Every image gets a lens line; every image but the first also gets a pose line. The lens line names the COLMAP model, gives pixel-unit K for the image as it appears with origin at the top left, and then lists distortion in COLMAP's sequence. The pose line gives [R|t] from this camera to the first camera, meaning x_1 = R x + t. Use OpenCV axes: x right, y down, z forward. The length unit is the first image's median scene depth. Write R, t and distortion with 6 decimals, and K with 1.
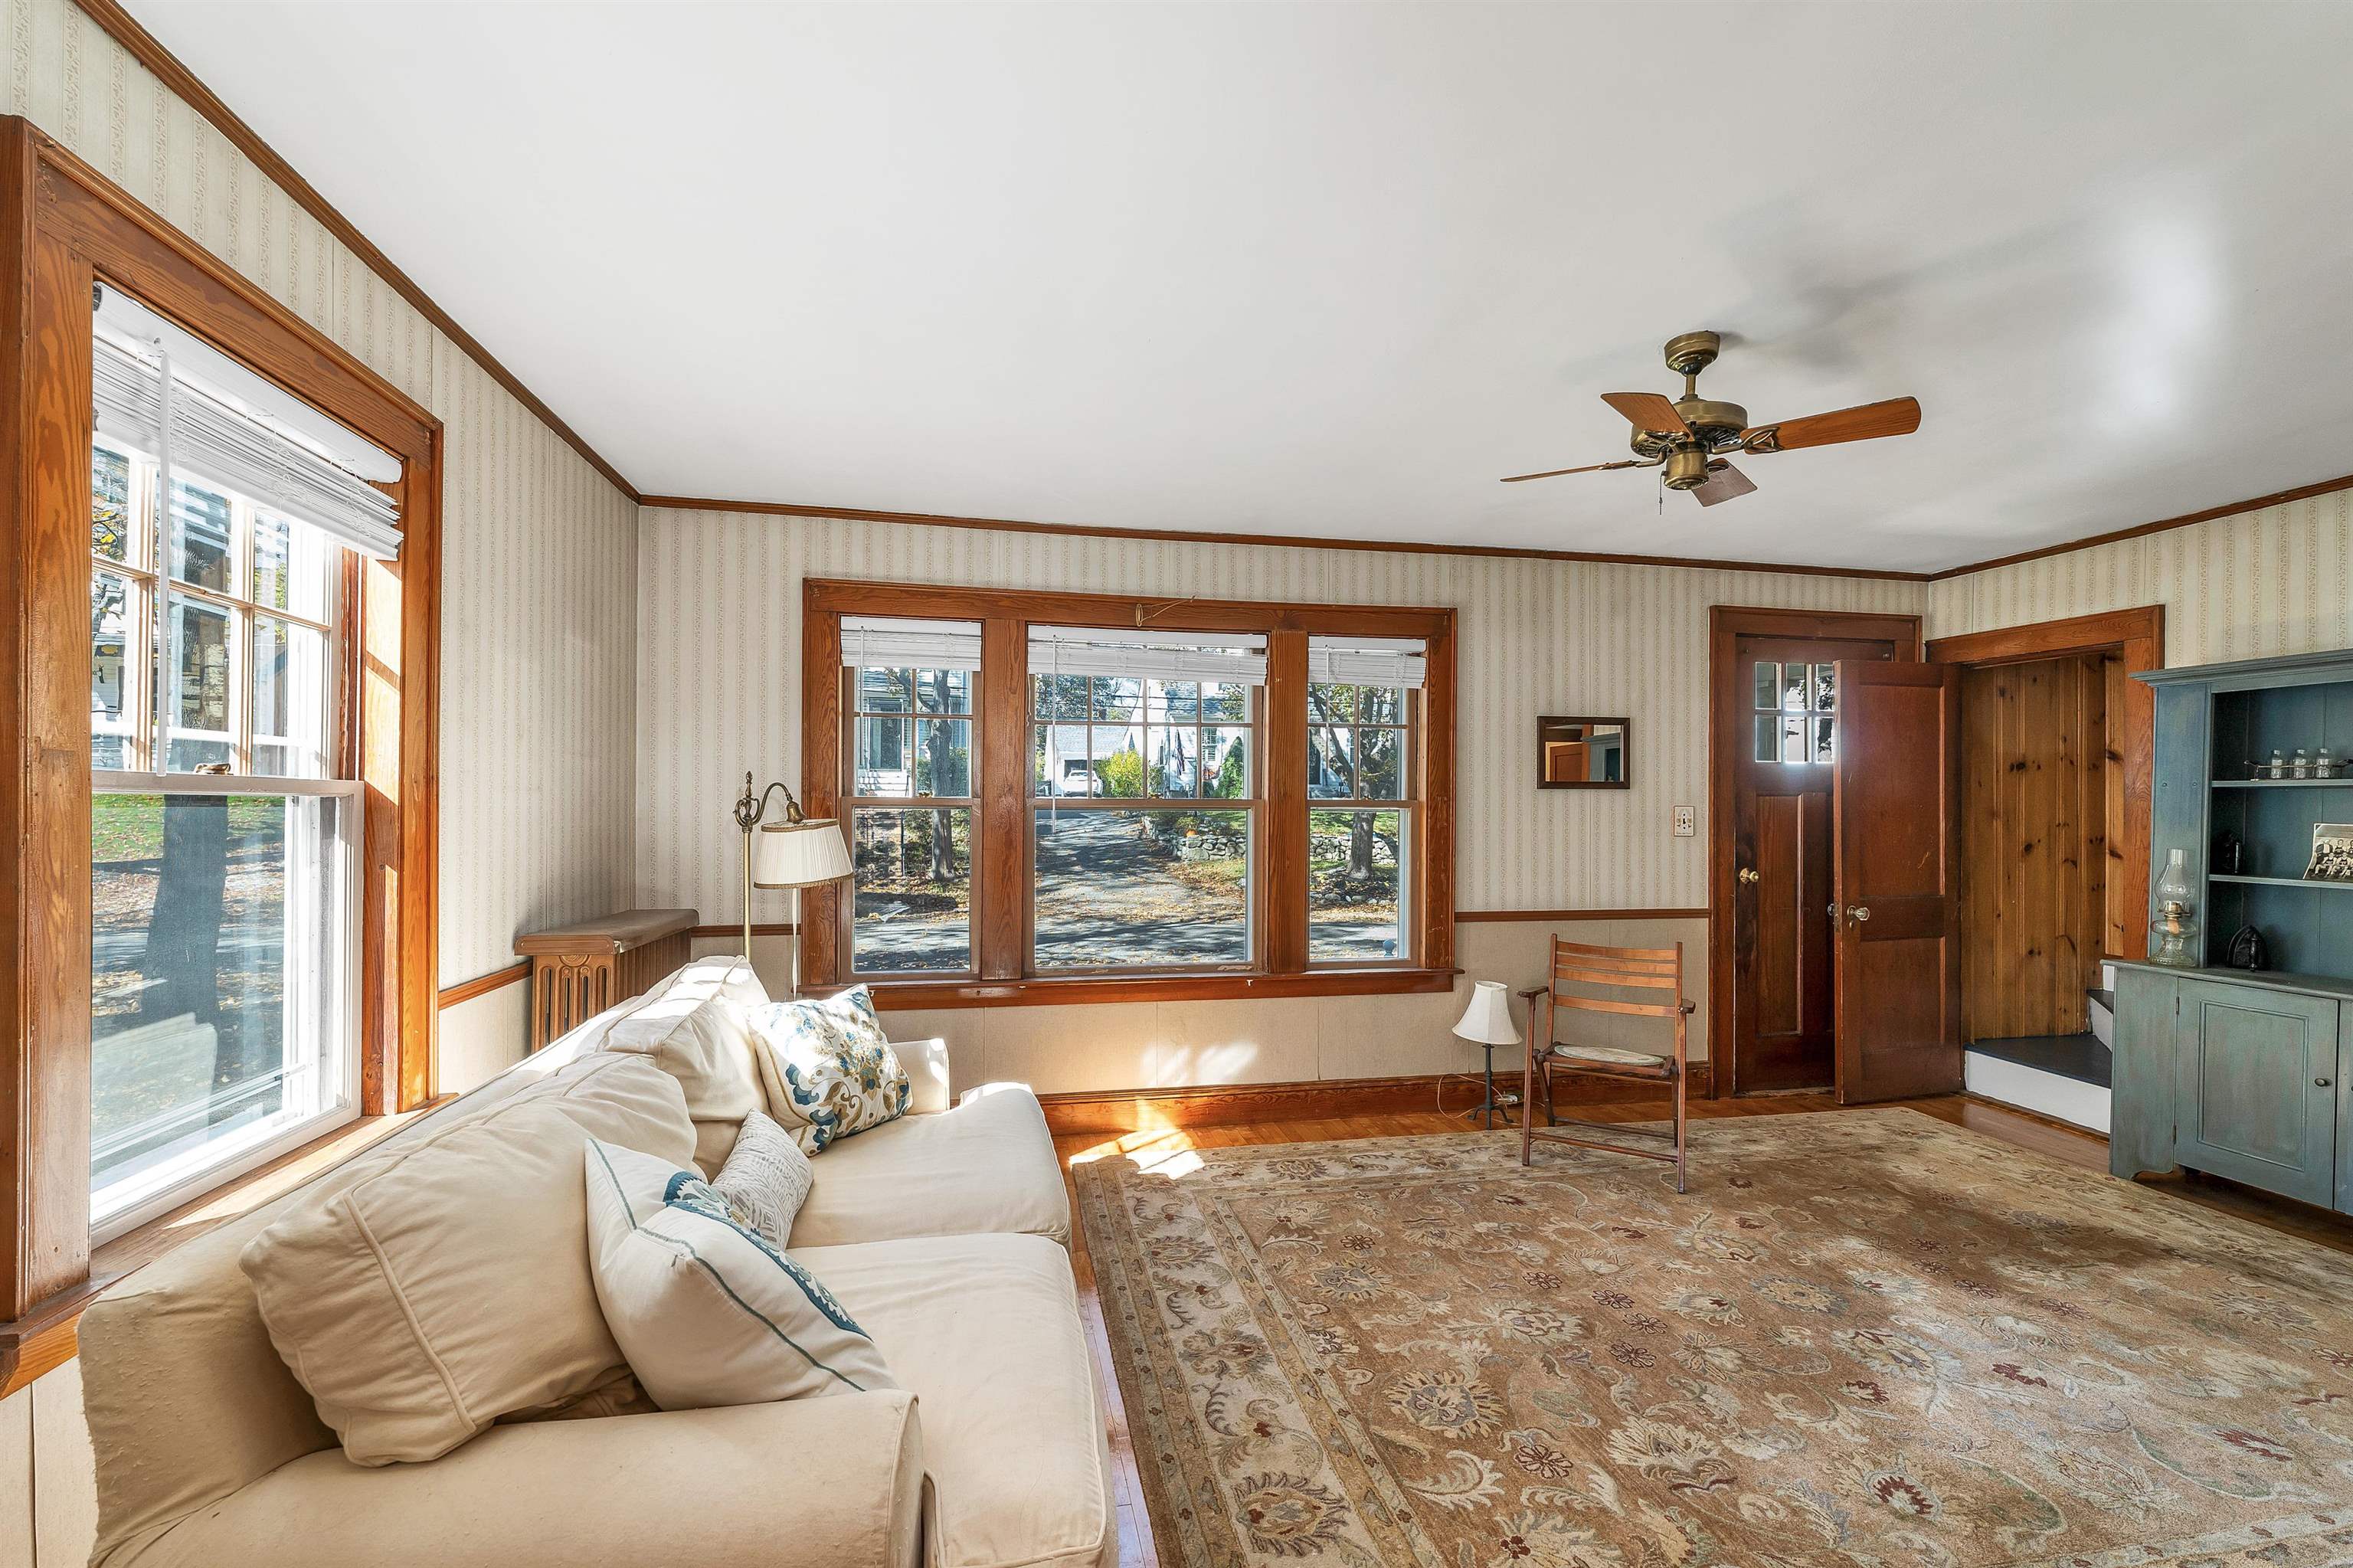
lens RADIAL K [[992.9, 0, 1185.8], [0, 992.9, 793.0], [0, 0, 1]] dist [0.000261, 0.000110]
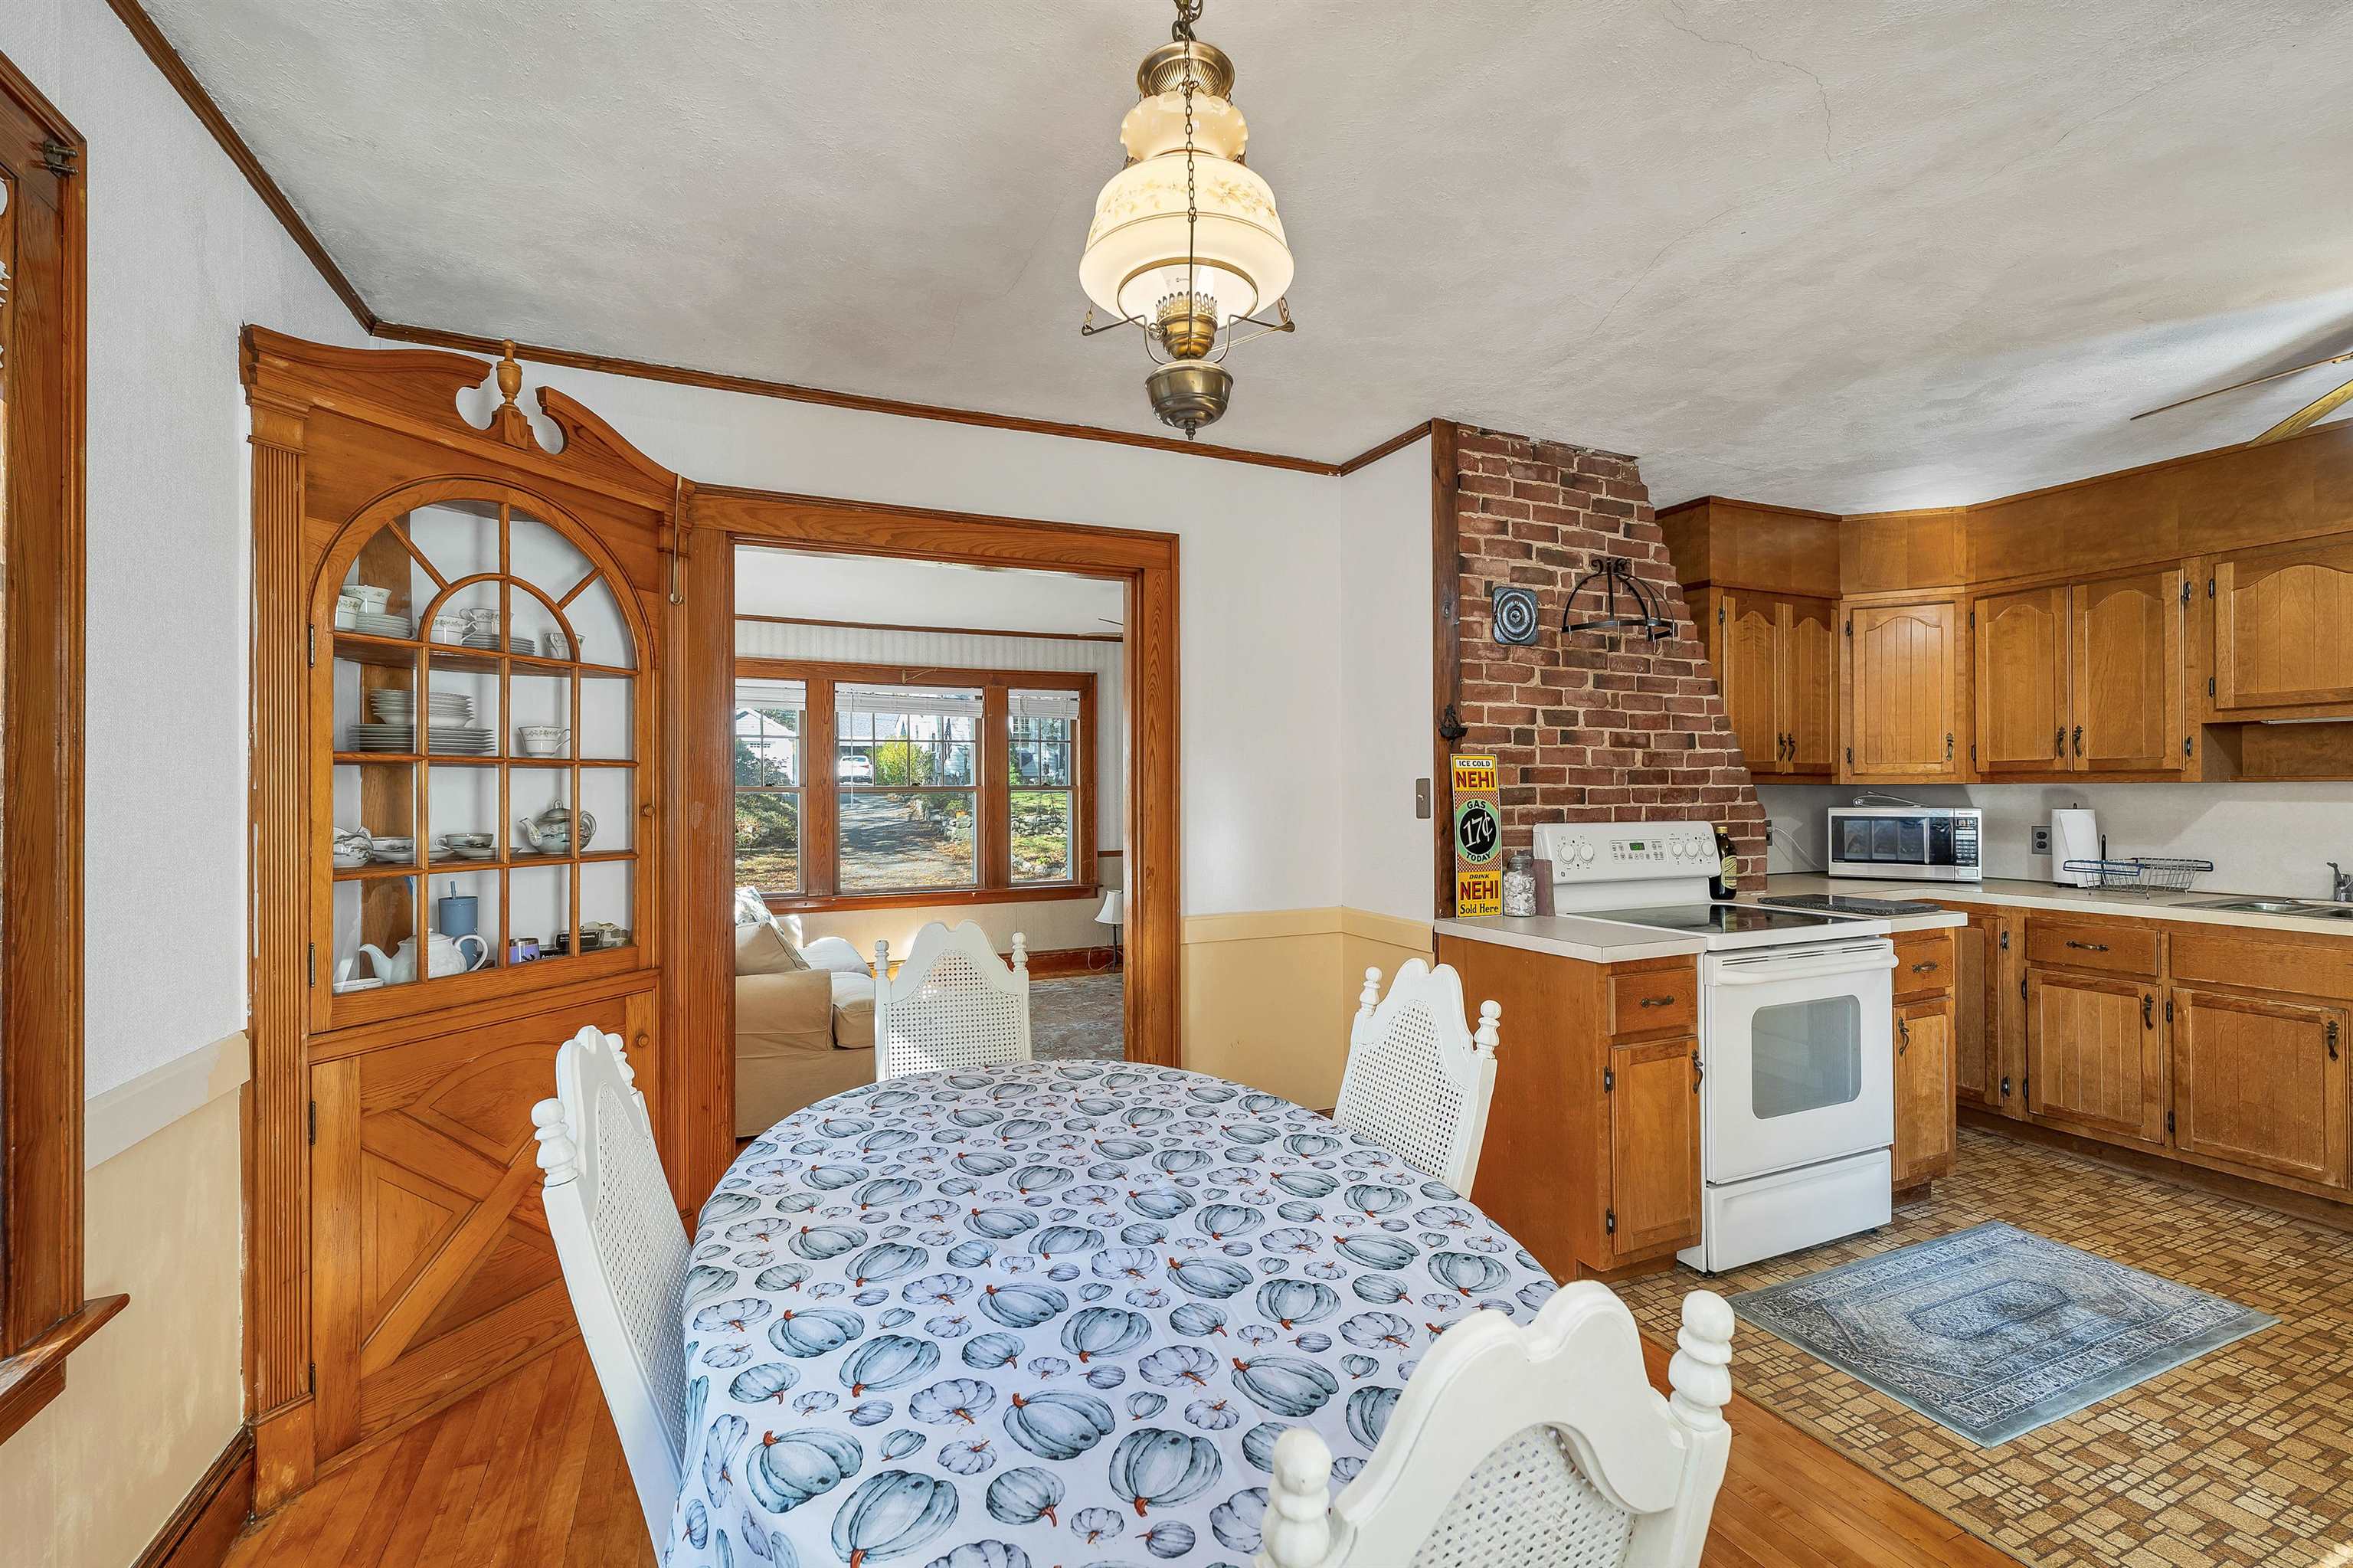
lens RADIAL K [[992.9, 0, 1169.5], [0, 992.9, 780.5], [0, 0, 1]] dist [0.000261, 0.000110]
pose [[0.978266, -0.007268, 0.207227, 0.040033], [0.006065, 0.999961, 0.006440, -0.011857], [-0.207265, -0.005043, 0.978272, -0.693773]]
